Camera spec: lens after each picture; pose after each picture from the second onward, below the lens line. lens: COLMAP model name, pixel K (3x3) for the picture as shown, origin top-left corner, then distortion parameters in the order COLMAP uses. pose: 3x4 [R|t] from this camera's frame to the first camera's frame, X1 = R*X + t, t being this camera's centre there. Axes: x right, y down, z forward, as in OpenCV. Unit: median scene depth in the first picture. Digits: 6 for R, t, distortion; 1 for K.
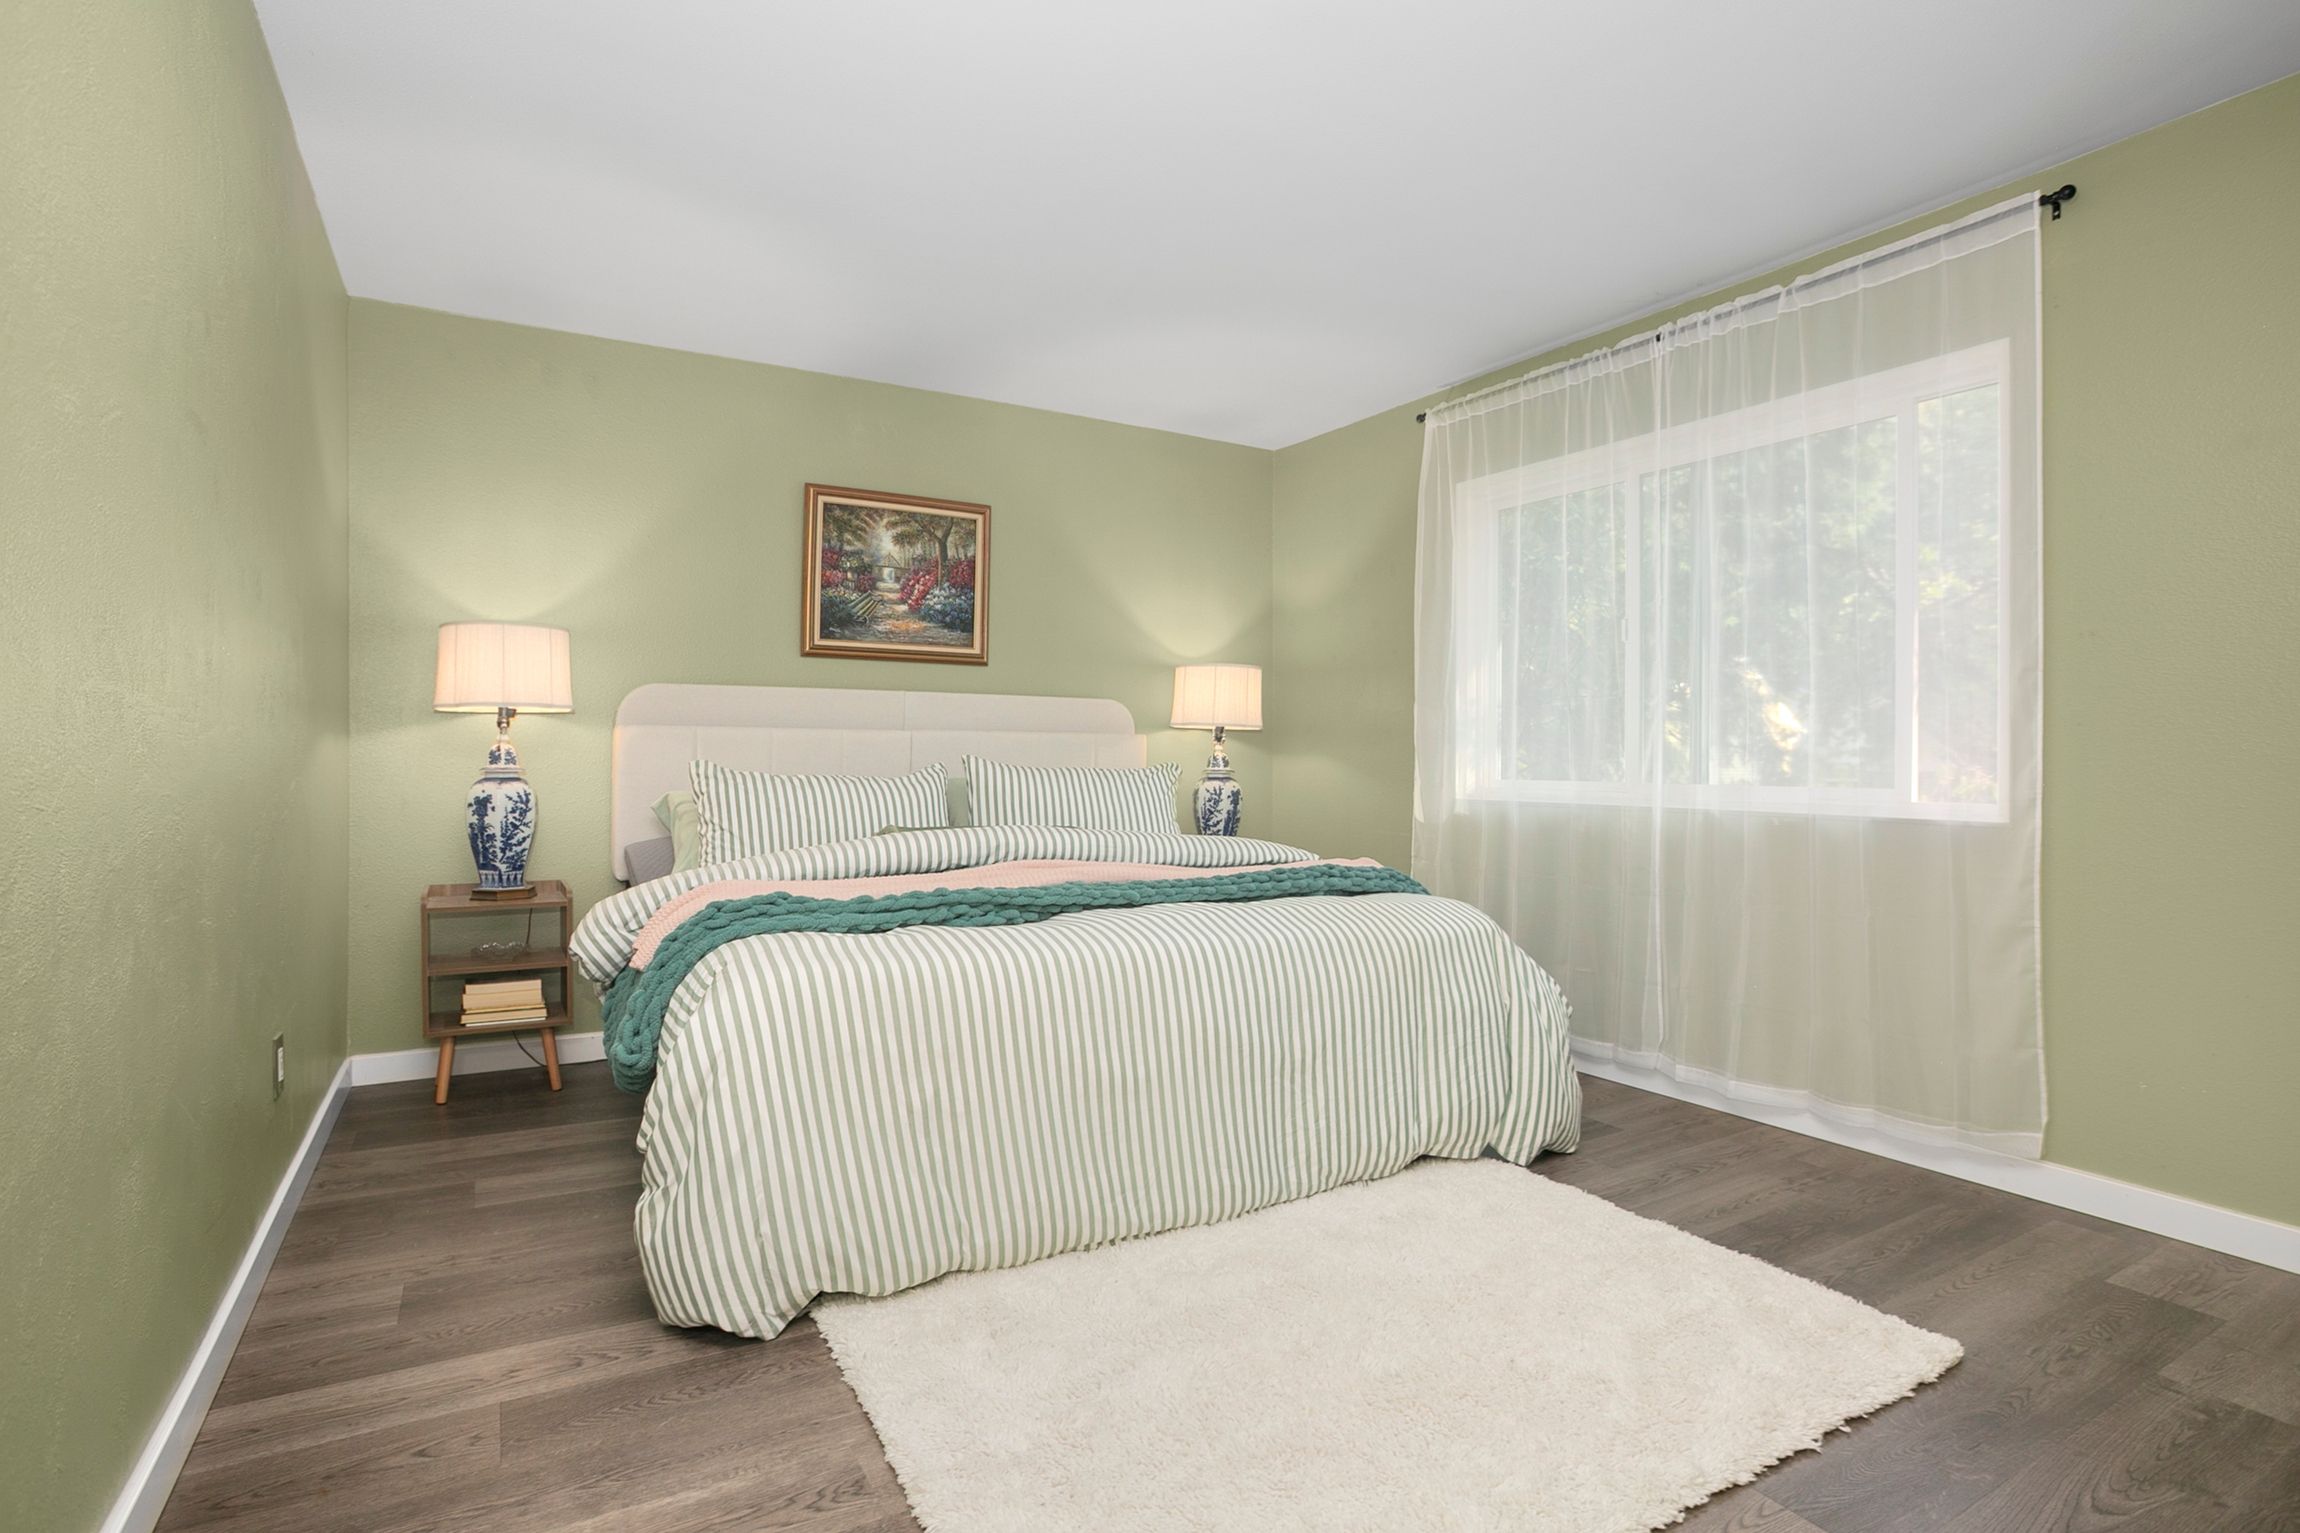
lens RADIAL K [[1179.6, 0, 1144.6], [0, 1179.6, 768.4], [0, 0, 1]] dist [-0.004530, -0.000229]
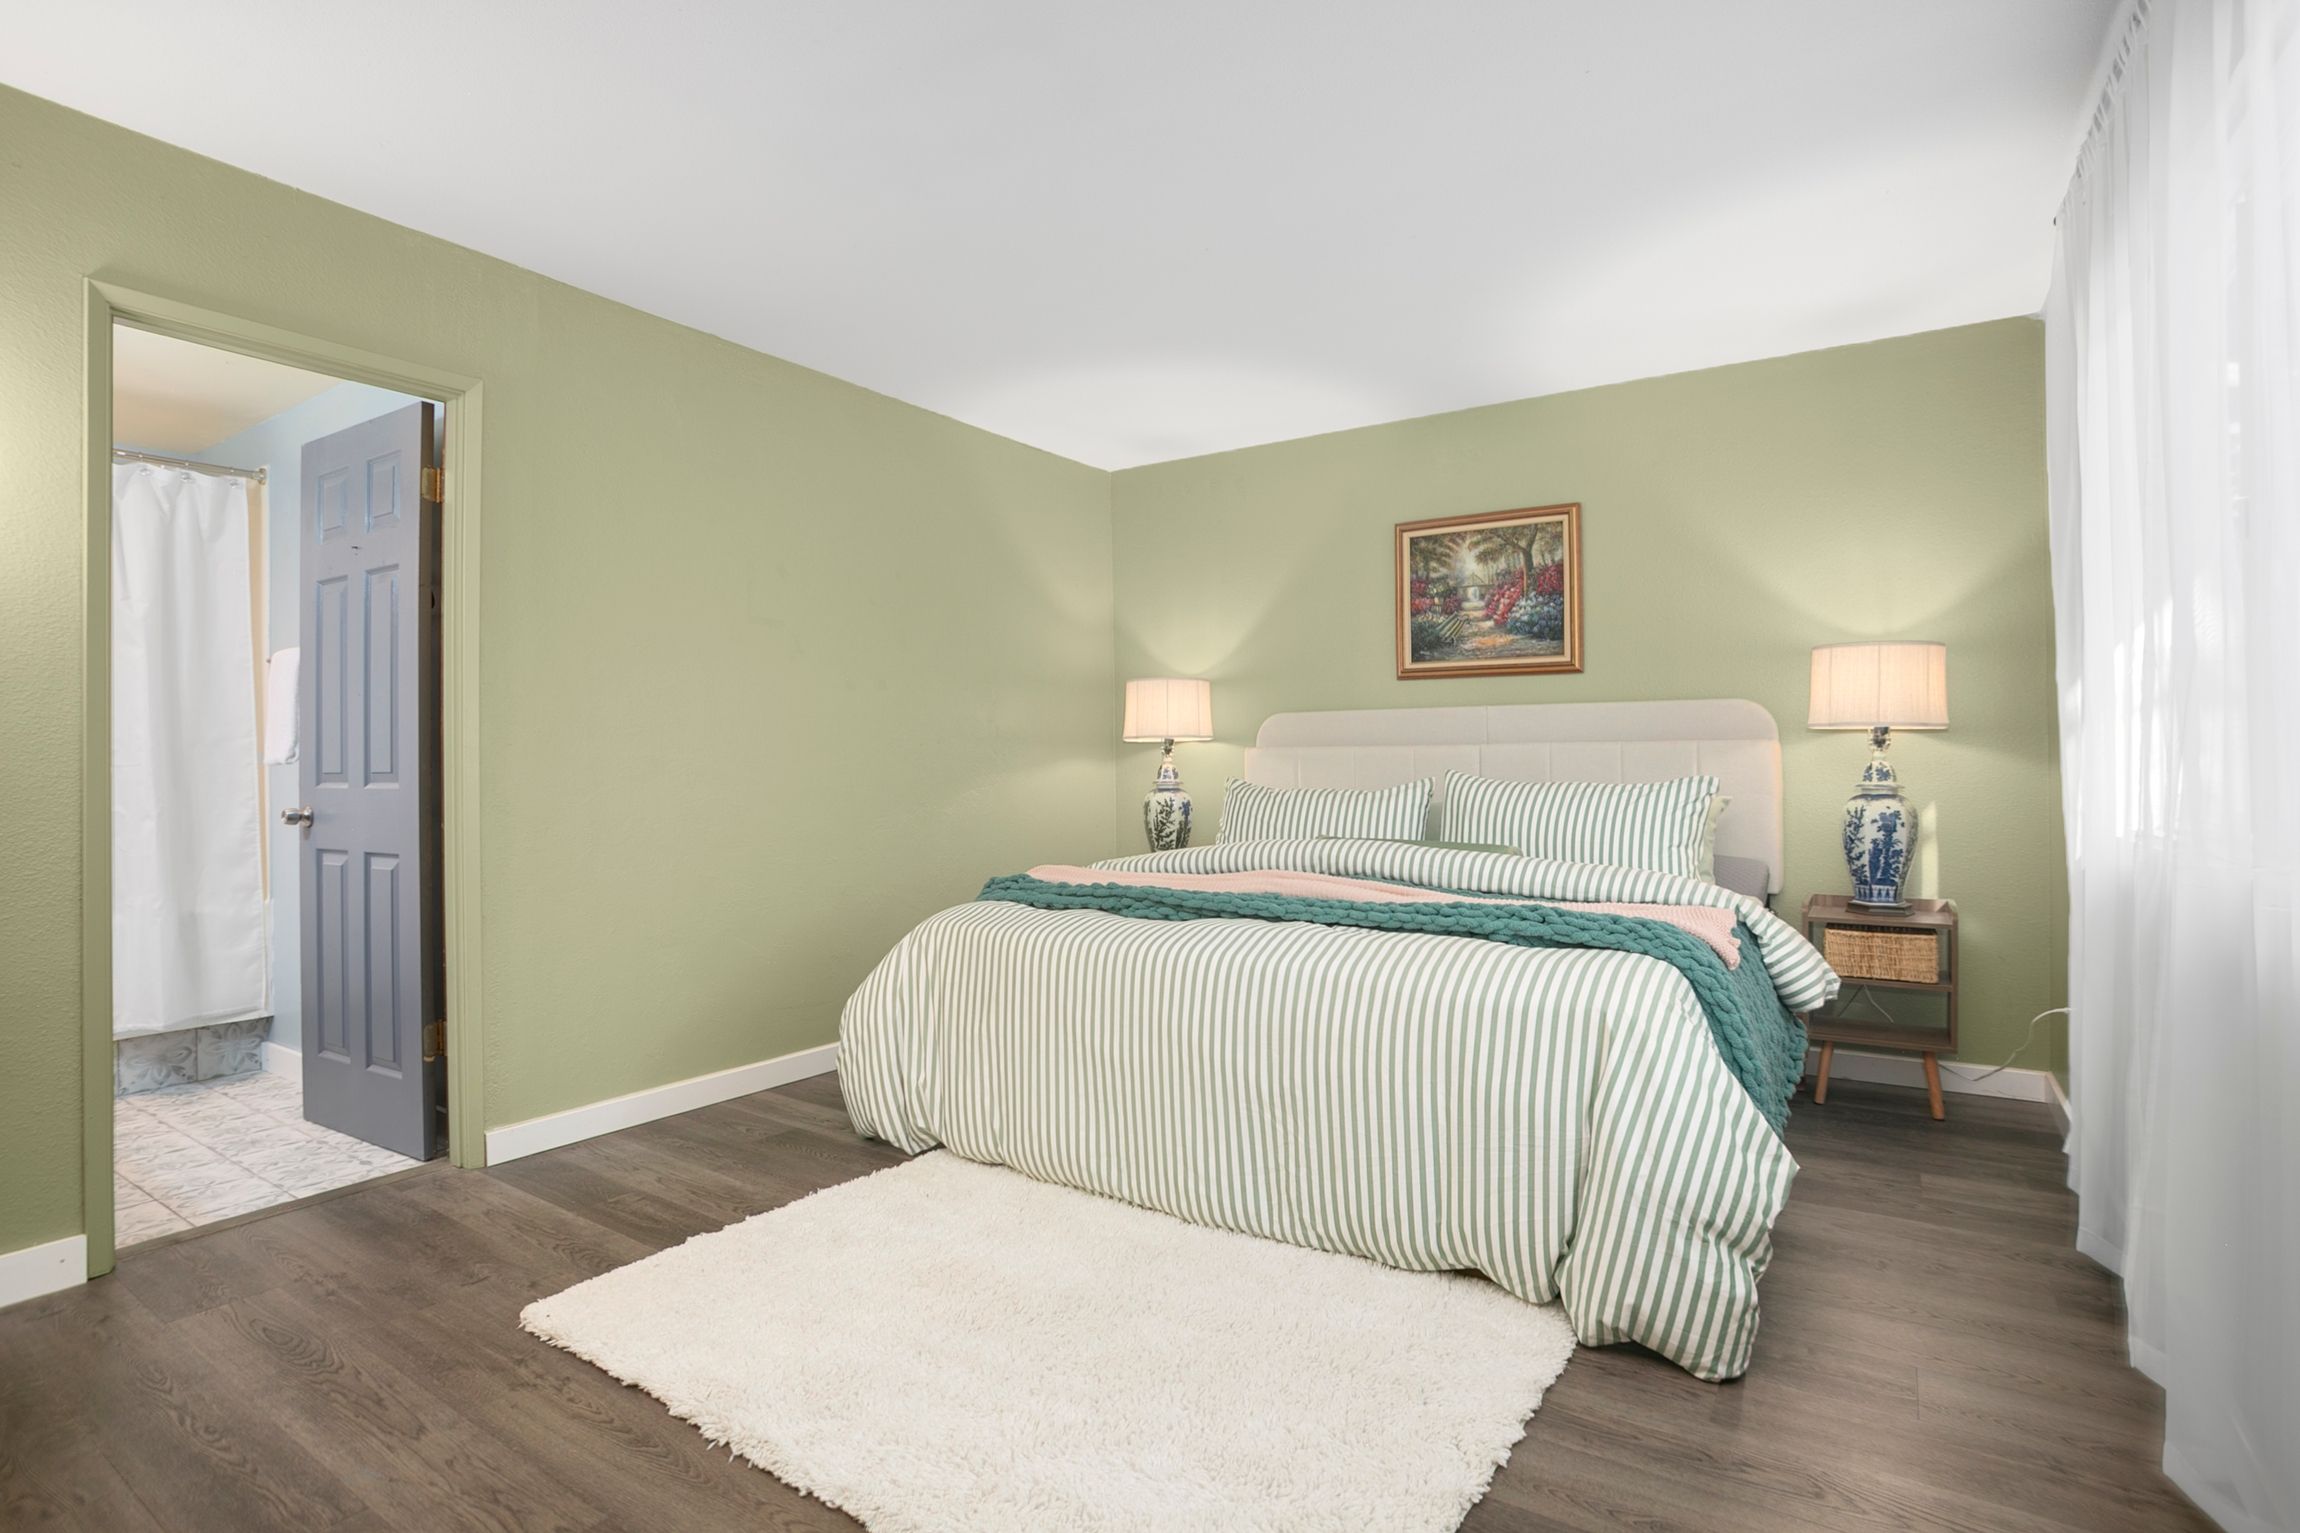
lens RADIAL K [[1117.6, 0, 1144.3], [0, 1117.6, 752.2], [0, 0, 1]] dist [-0.061286, 0.016773]
pose [[0.471091, -0.024280, -0.881750, 0.502796], [-0.002834, 0.999574, -0.029038, 0.002345], [0.882080, 0.016178, 0.470822, 0.300189]]
